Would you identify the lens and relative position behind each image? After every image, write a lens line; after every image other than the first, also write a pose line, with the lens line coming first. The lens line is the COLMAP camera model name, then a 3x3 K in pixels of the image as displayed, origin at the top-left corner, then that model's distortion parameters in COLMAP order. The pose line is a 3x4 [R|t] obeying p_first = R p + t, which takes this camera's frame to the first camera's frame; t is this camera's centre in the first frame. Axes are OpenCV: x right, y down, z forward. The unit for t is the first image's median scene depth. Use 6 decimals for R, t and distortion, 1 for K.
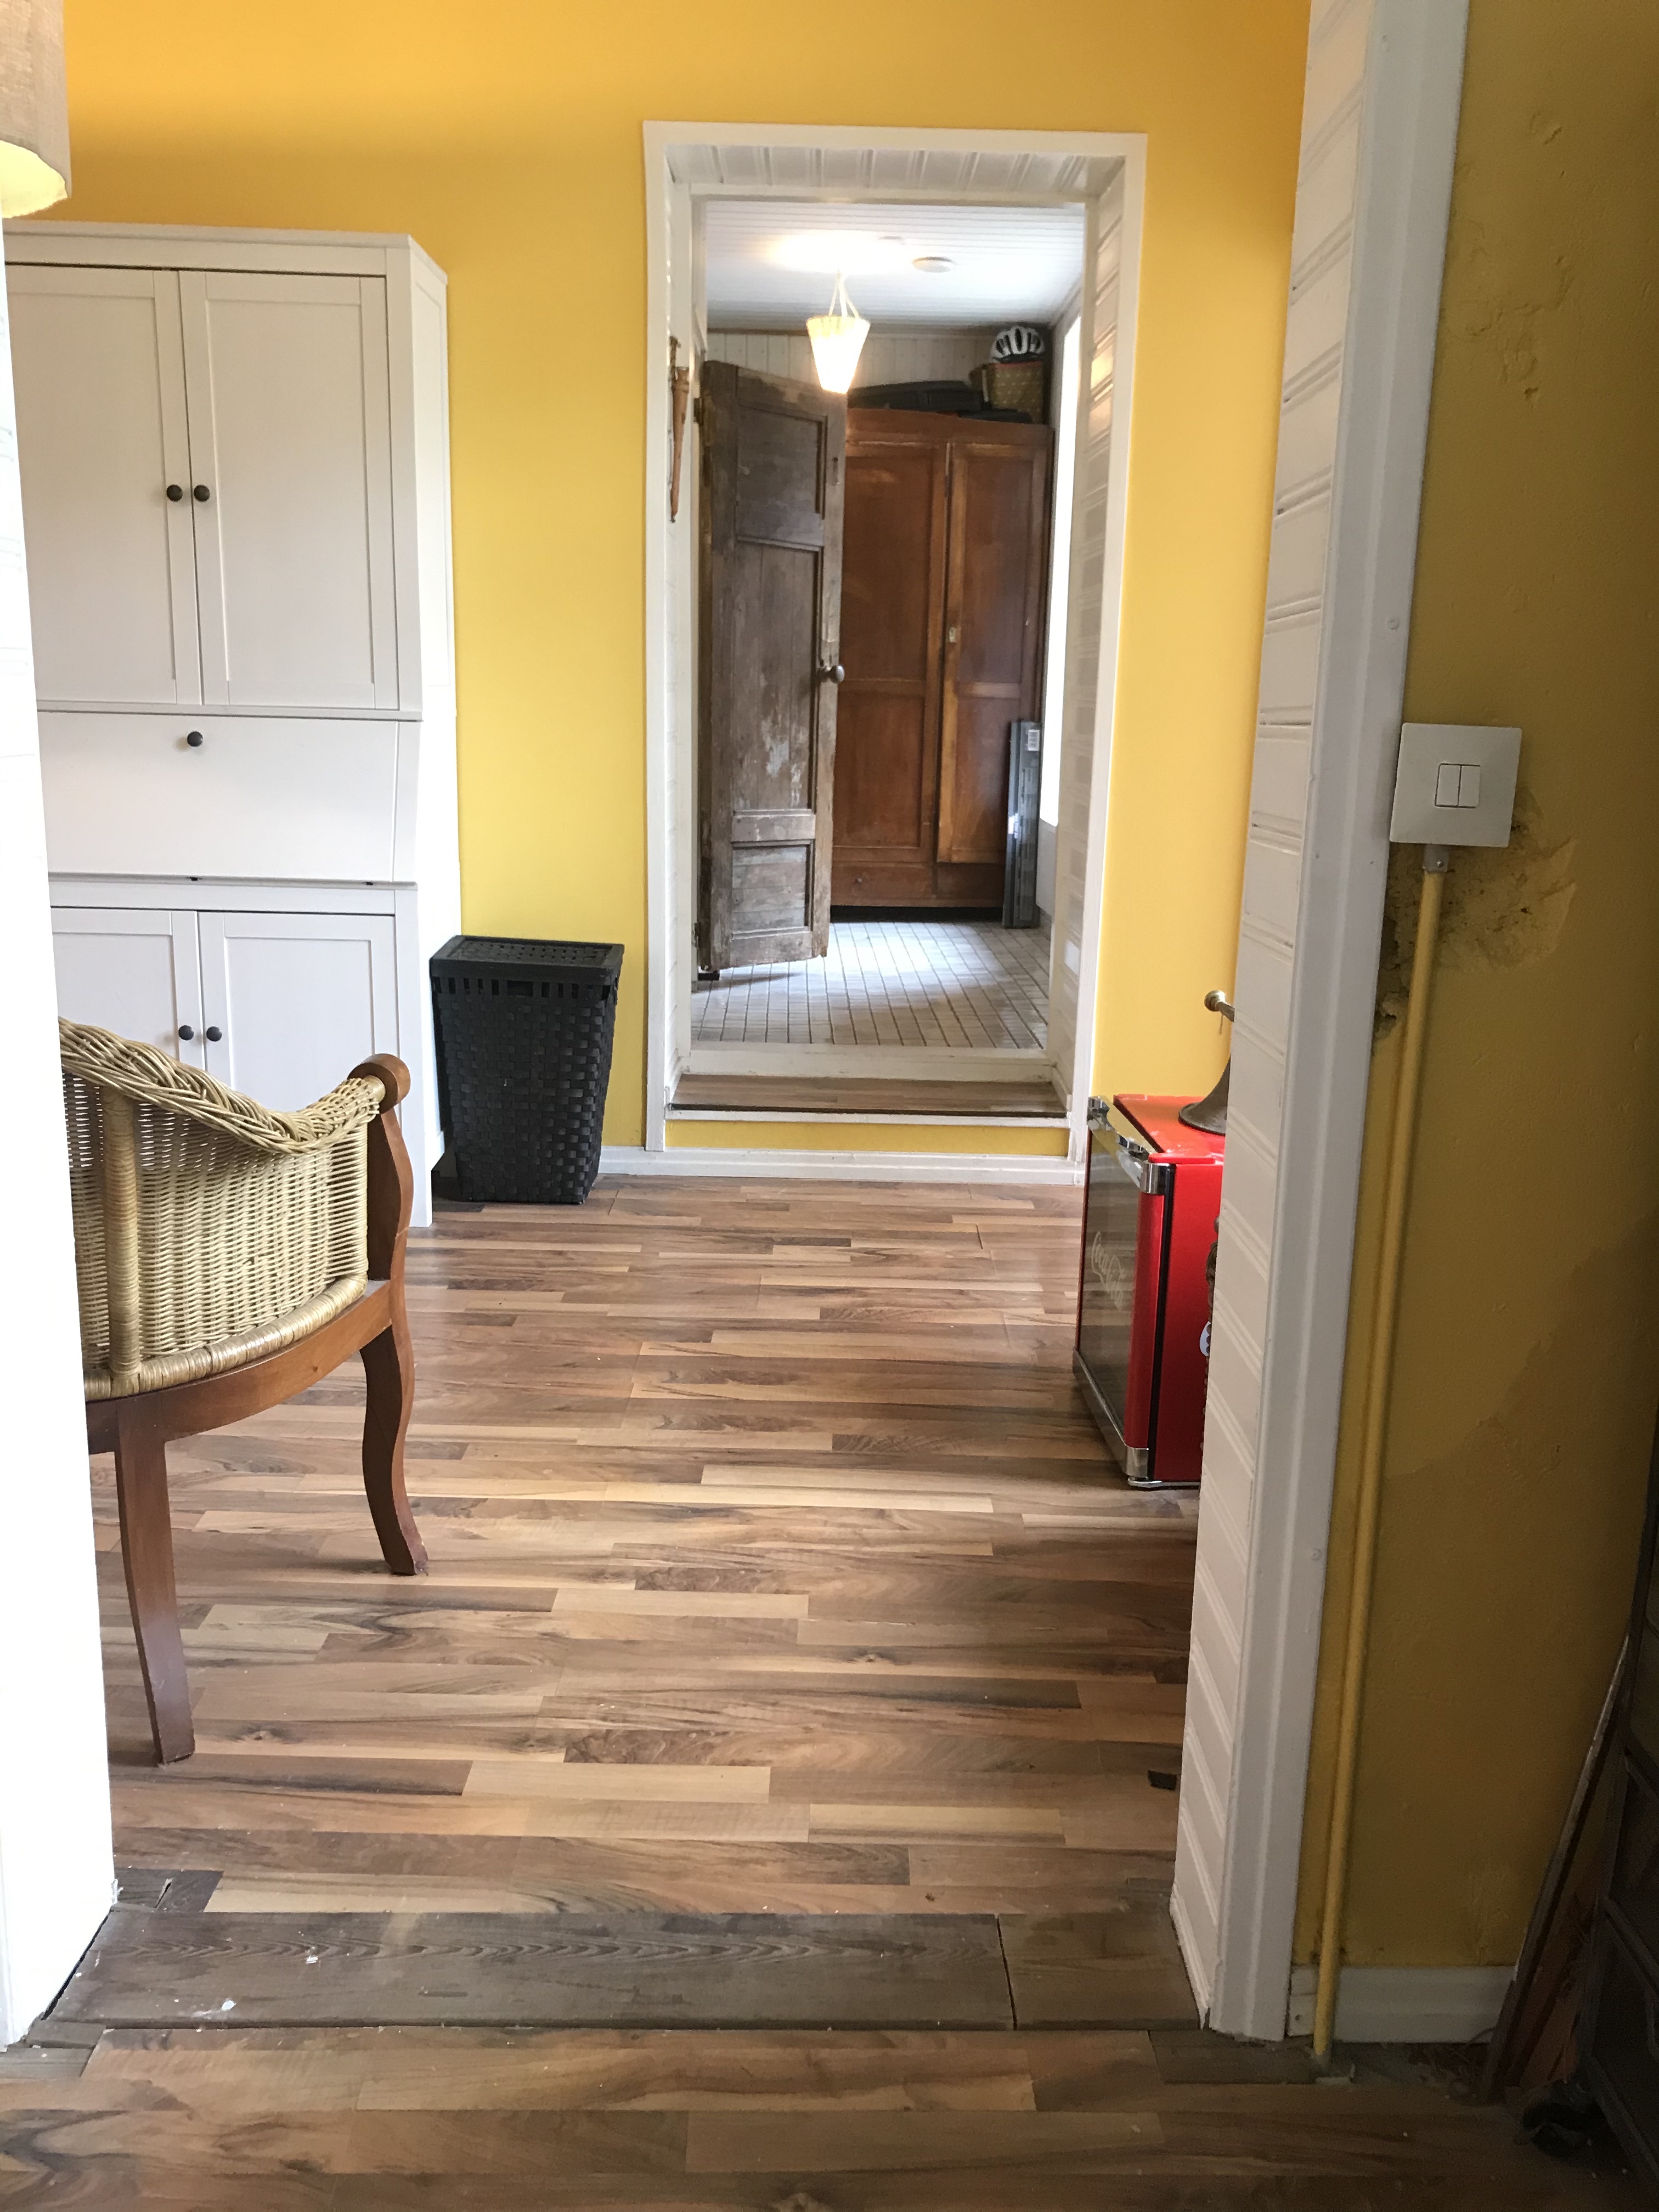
lens RADIAL K [[1785.1, 0, 800.7], [0, 1785.1, 1045.9], [0, 0, 1]] dist [0.009555, 0.004209]
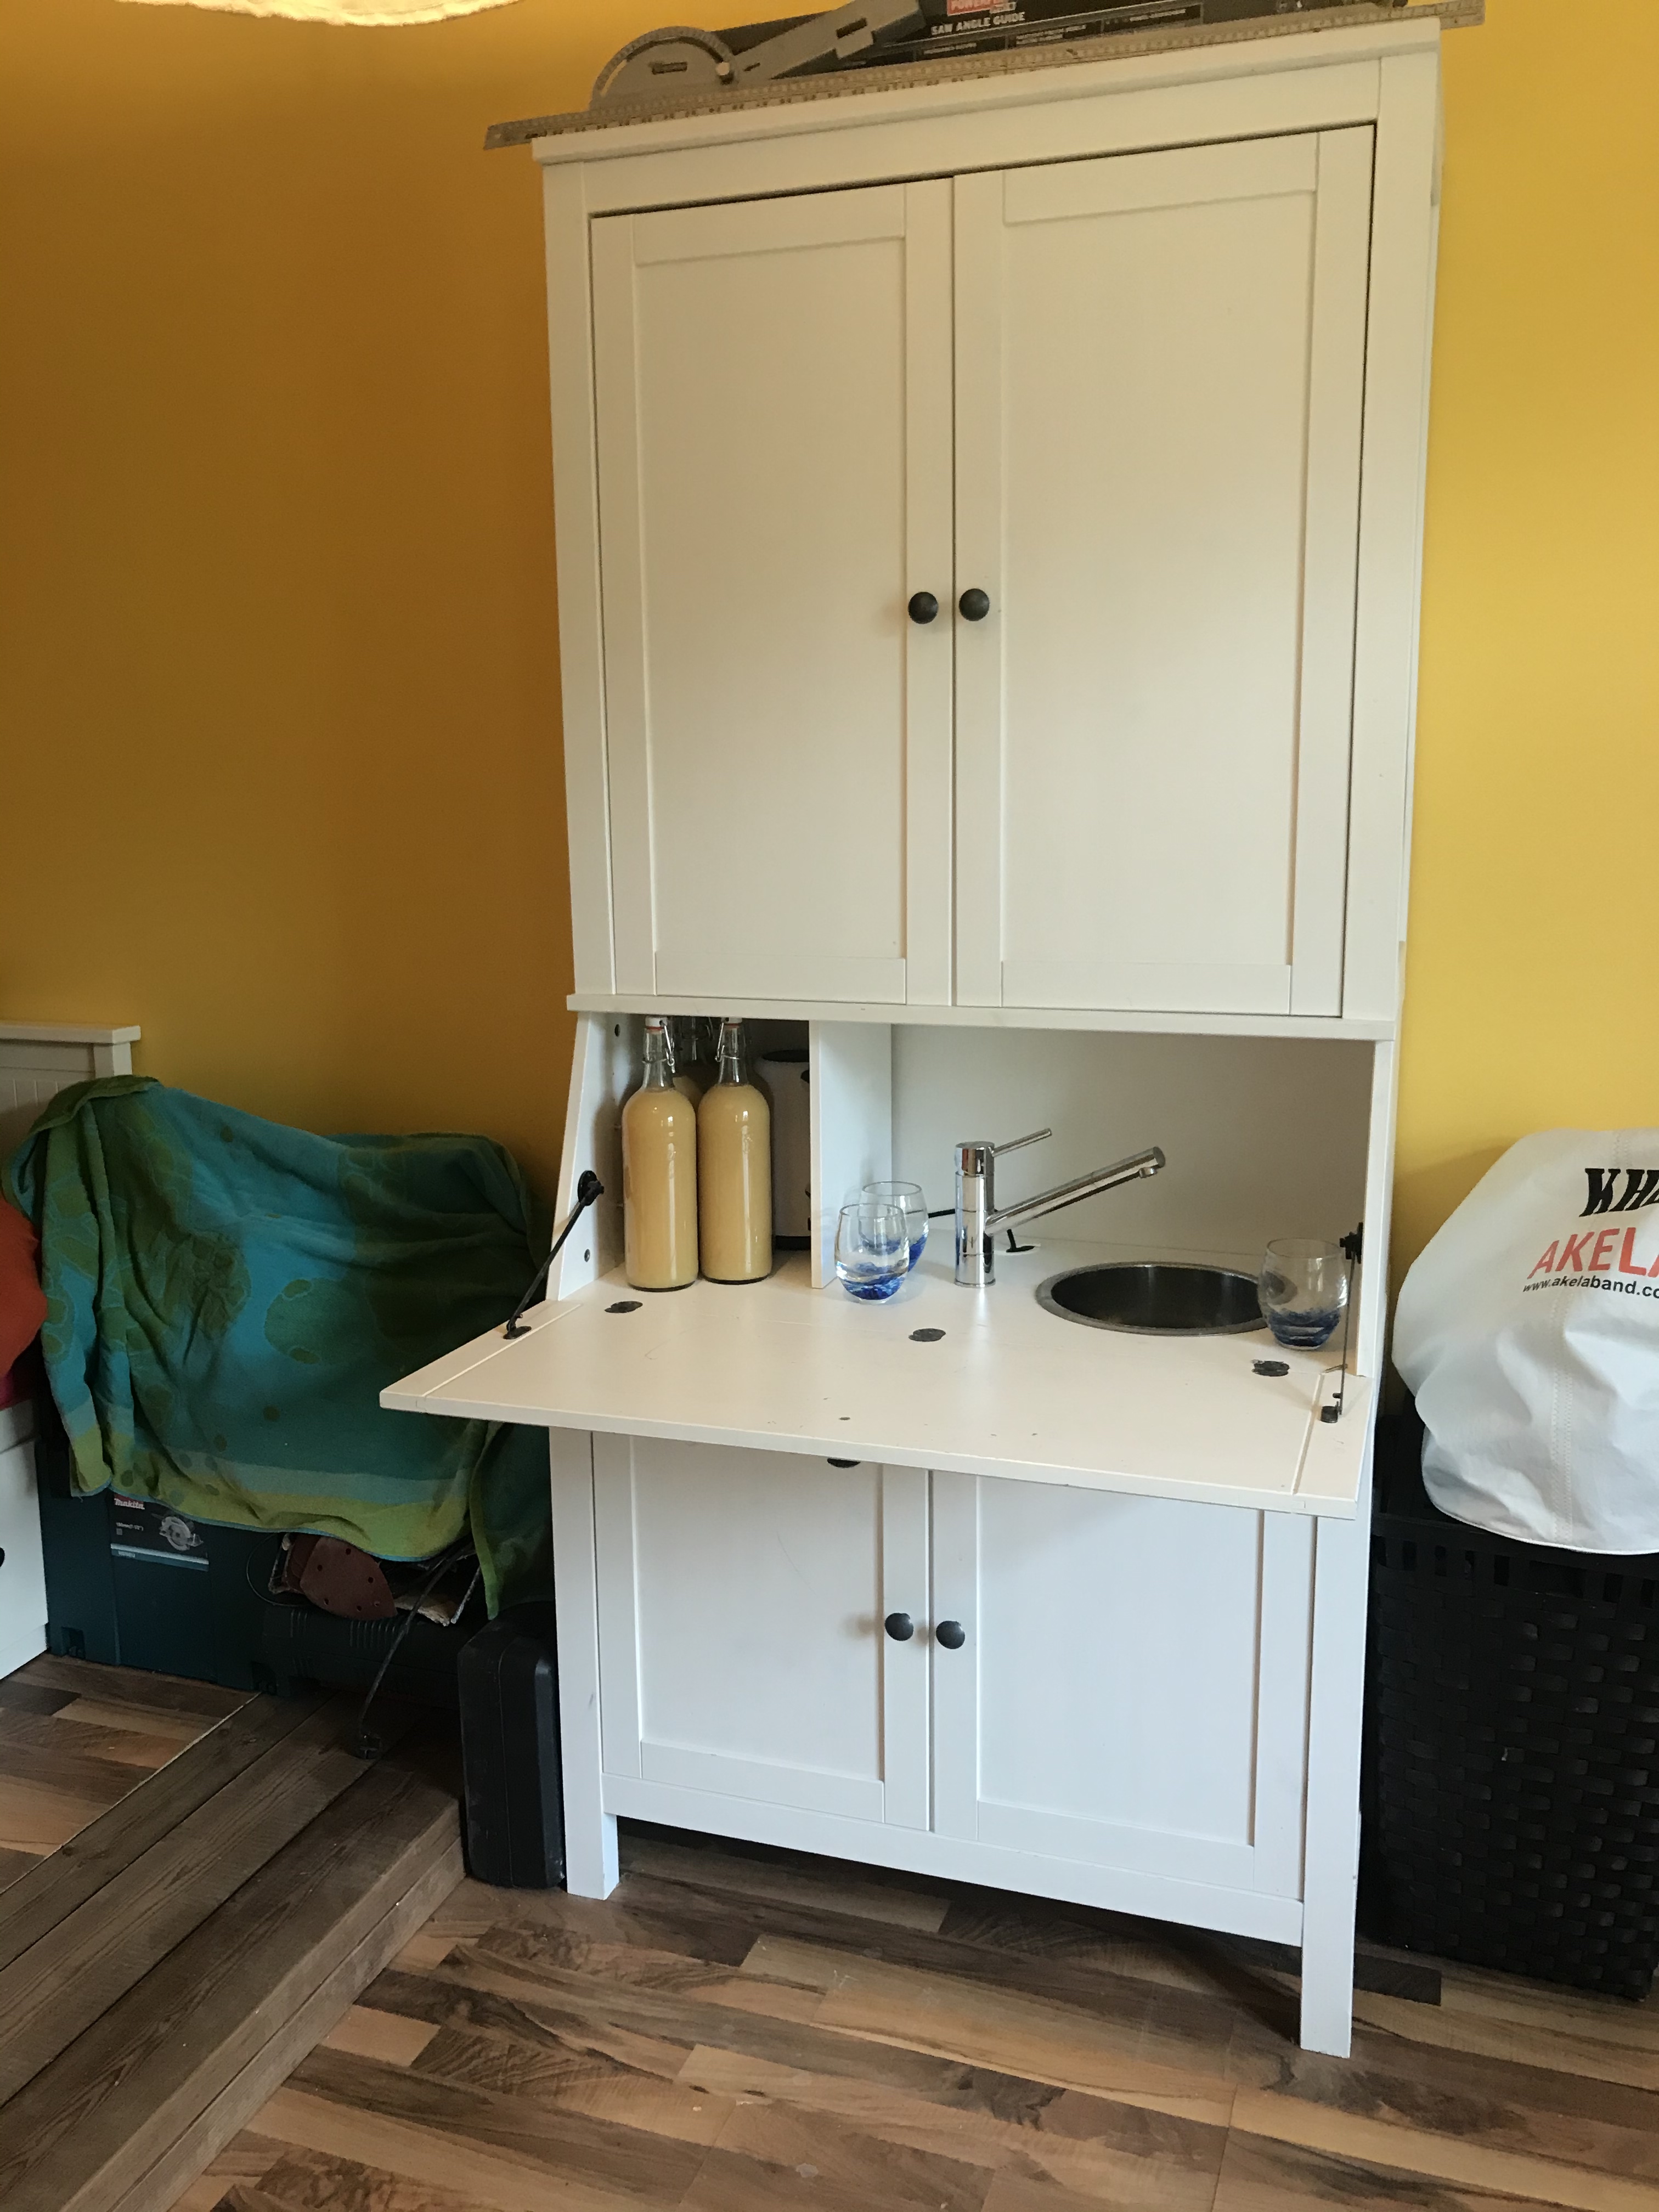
lens RADIAL K [[1785.1, 0, 835.8], [0, 1785.1, 1125.3], [0, 0, 1]] dist [0.009555, 0.004209]
pose [[0.949069, 0.032065, -0.313433, -0.205919], [-0.038989, 0.999114, -0.015847, -0.149202], [0.312647, 0.027260, 0.949478, 0.502551]]
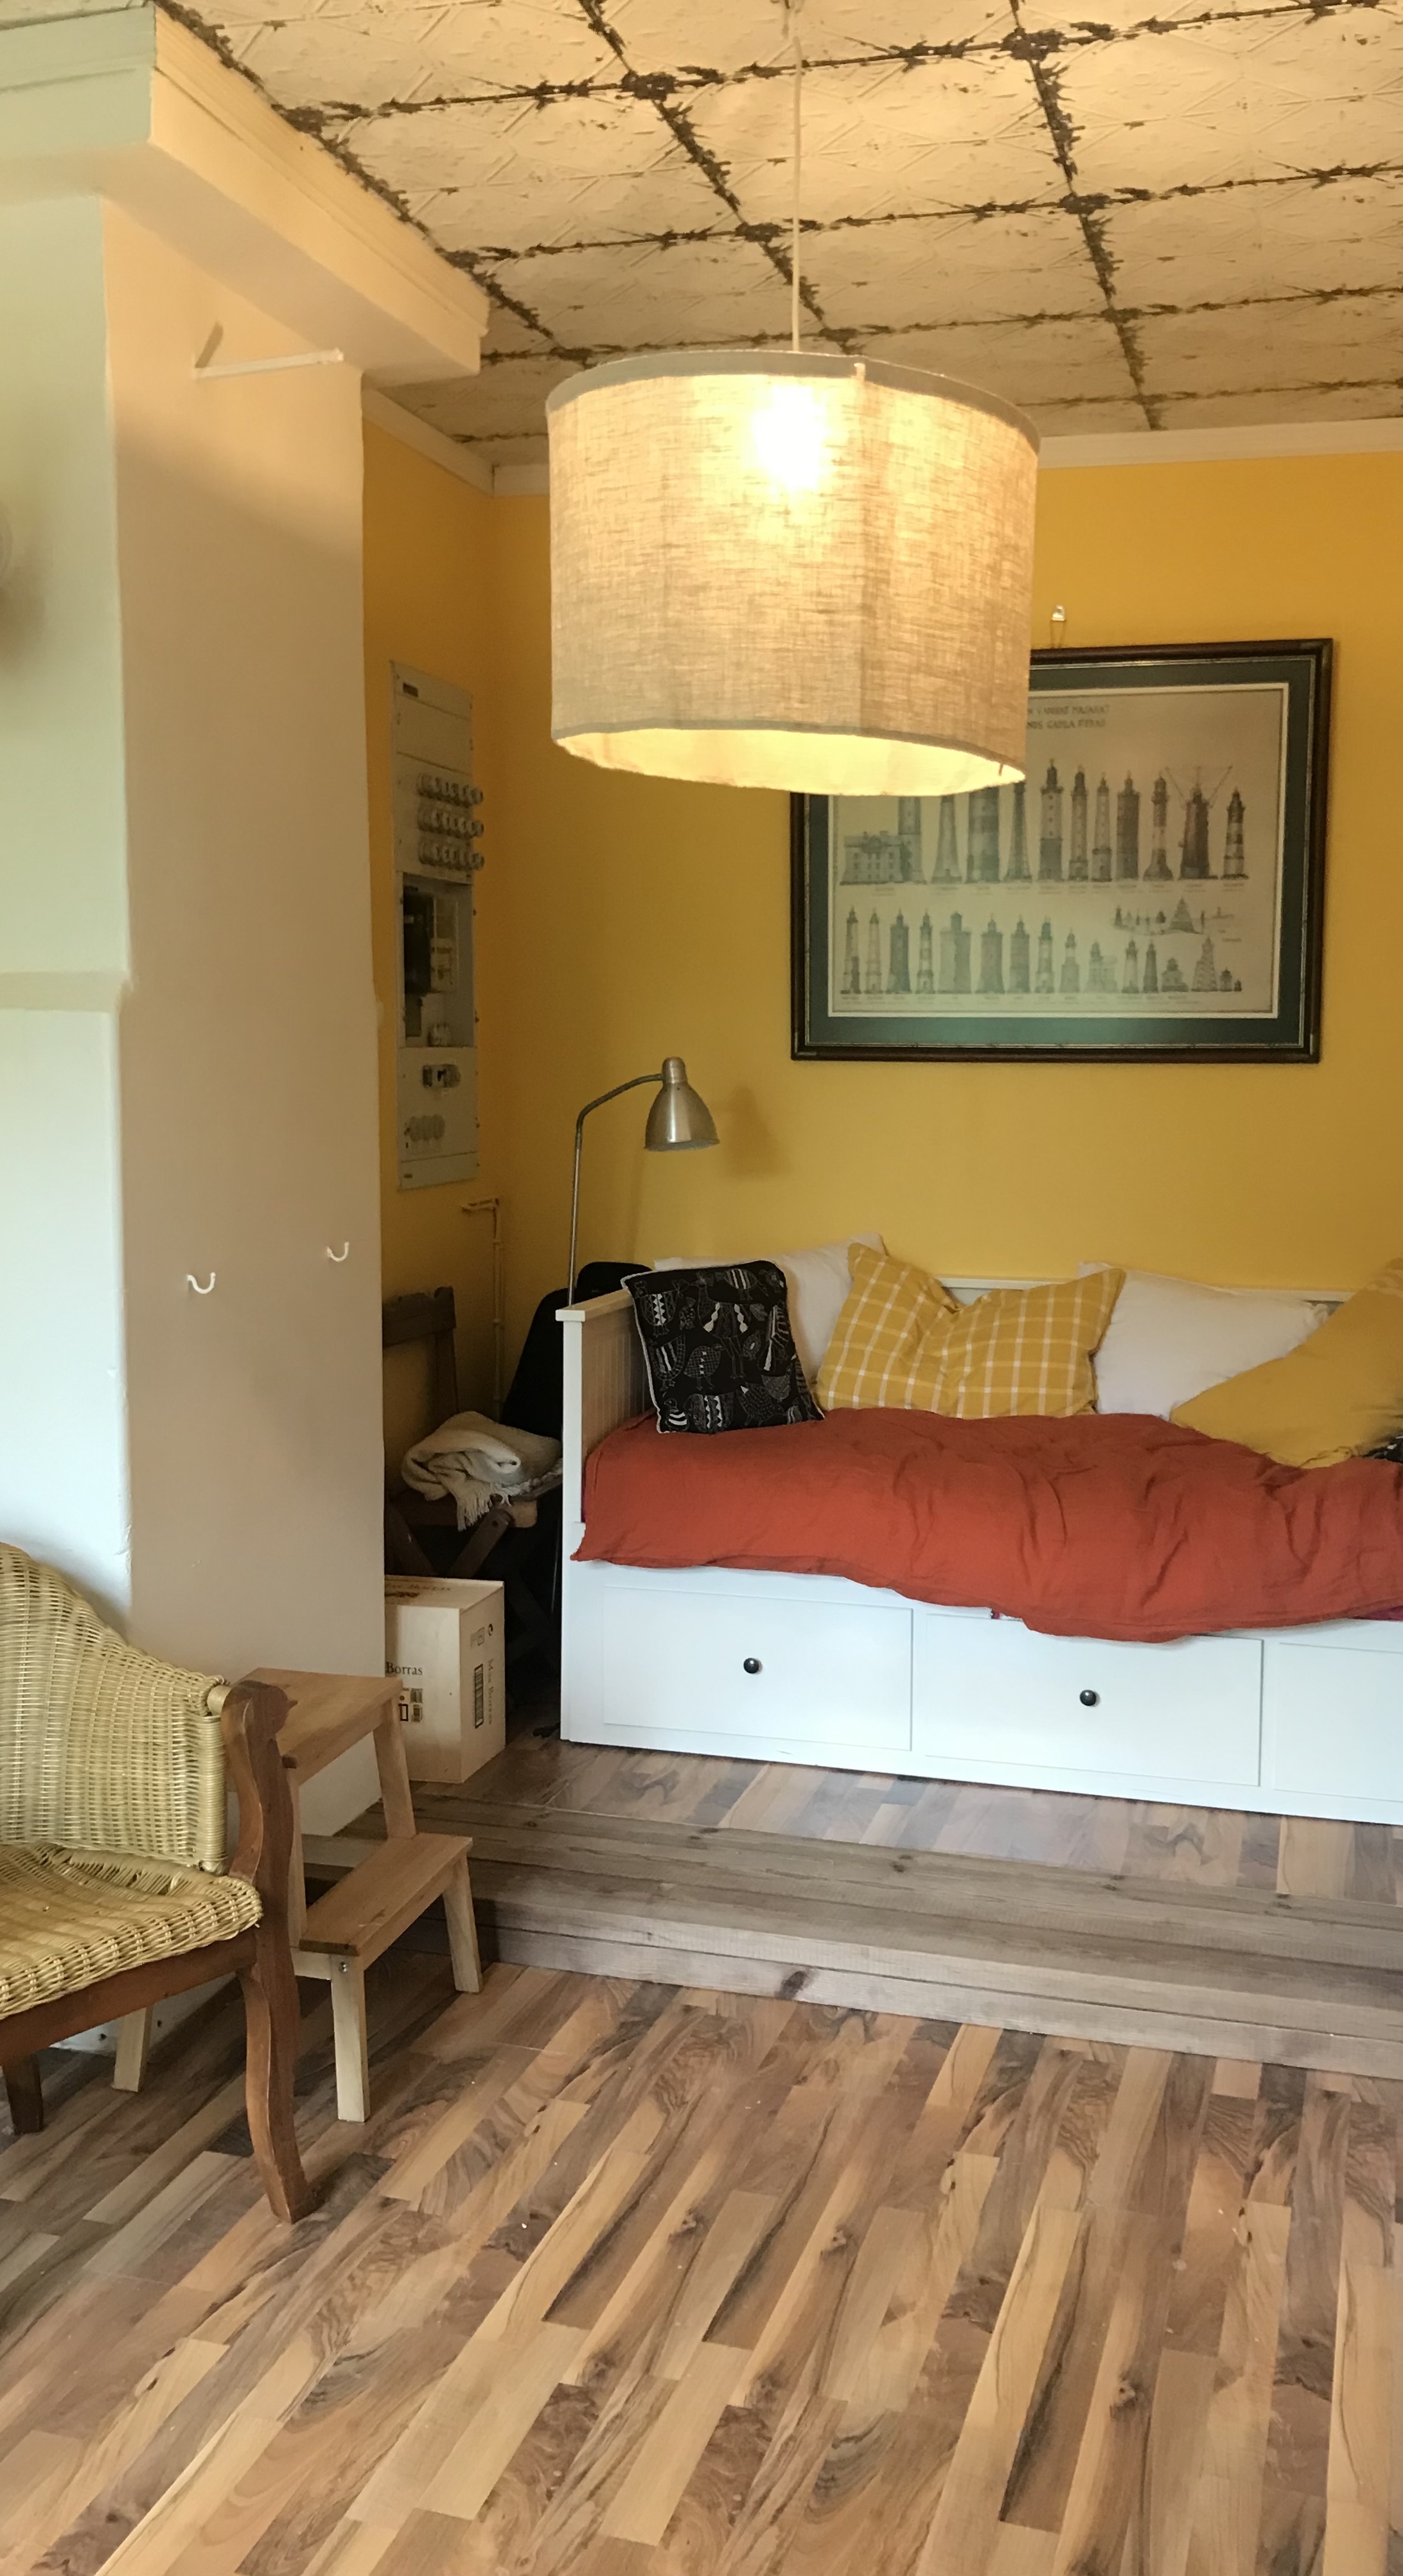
lens RADIAL K [[2103.4, 0, 819.8], [0, 2103.4, 1291.6], [0, 0, 1]] dist [0.024778, -0.020759]
pose [[-0.249010, 0.095047, -0.963826, 0.343629], [-0.213258, 0.965366, 0.150296, -0.282954], [0.944730, 0.242969, -0.220116, 0.923570]]
